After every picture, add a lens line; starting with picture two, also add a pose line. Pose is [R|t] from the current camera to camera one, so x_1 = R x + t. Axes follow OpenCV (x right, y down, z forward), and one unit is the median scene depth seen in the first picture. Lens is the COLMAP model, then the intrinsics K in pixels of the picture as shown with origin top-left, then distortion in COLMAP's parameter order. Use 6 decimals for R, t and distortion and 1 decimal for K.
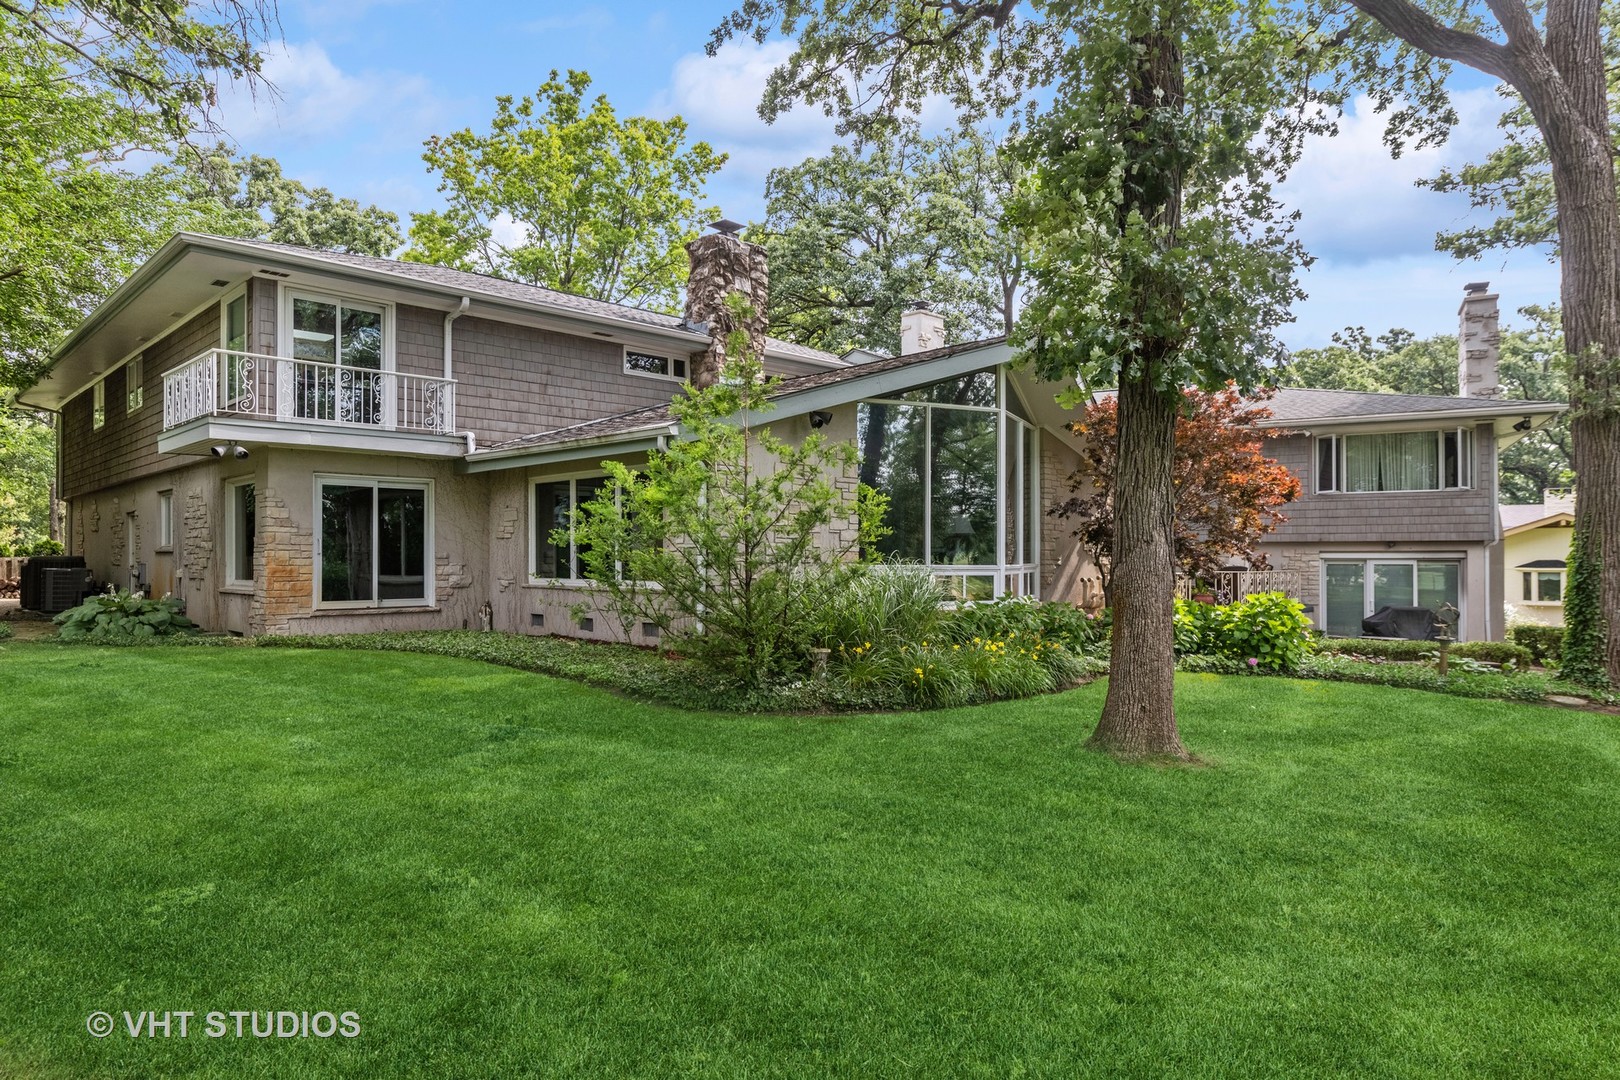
lens RADIAL K [[1013.1, 0, 810.3], [0, 1013.1, 564.9], [0, 0, 1]] dist [-0.008269, -0.001869]
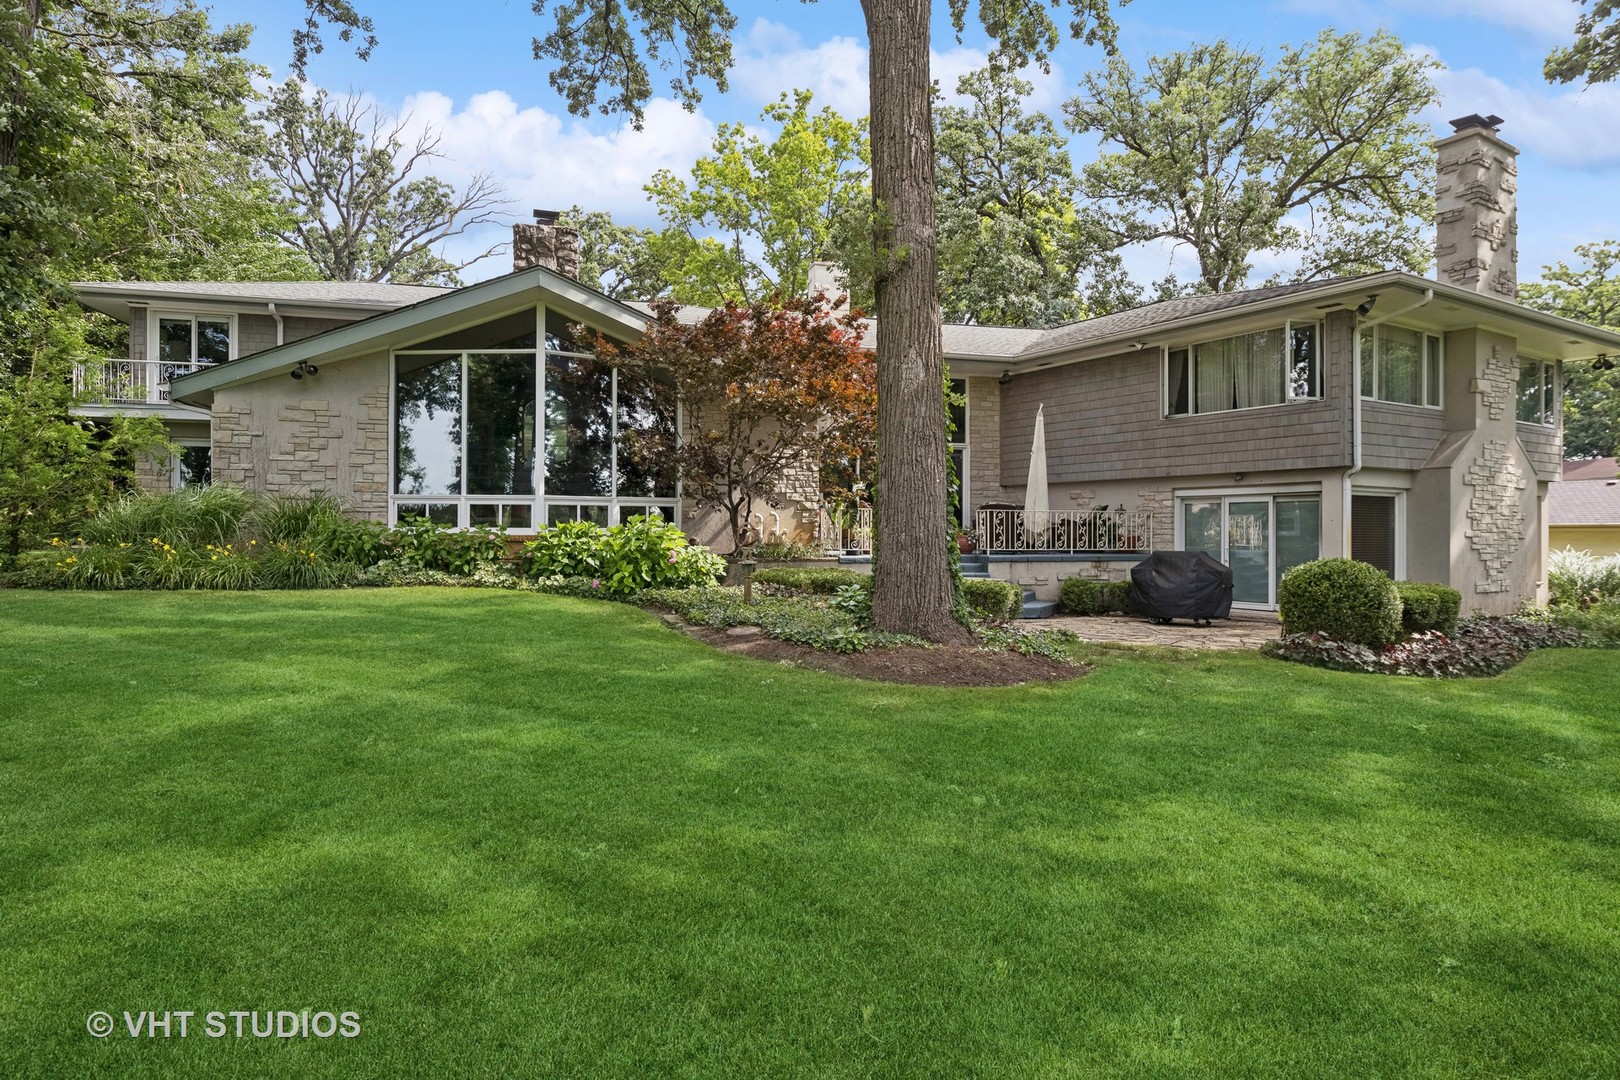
lens RADIAL K [[925.7, 0, 808.1], [0, 925.7, 511.1], [0, 0, 1]] dist [0.003515, -0.000066]
pose [[0.870106, -0.003415, -0.492852, 0.648108], [-0.004924, 0.999866, -0.015620, 0.020238], [0.492839, 0.016018, 0.869973, 0.206073]]
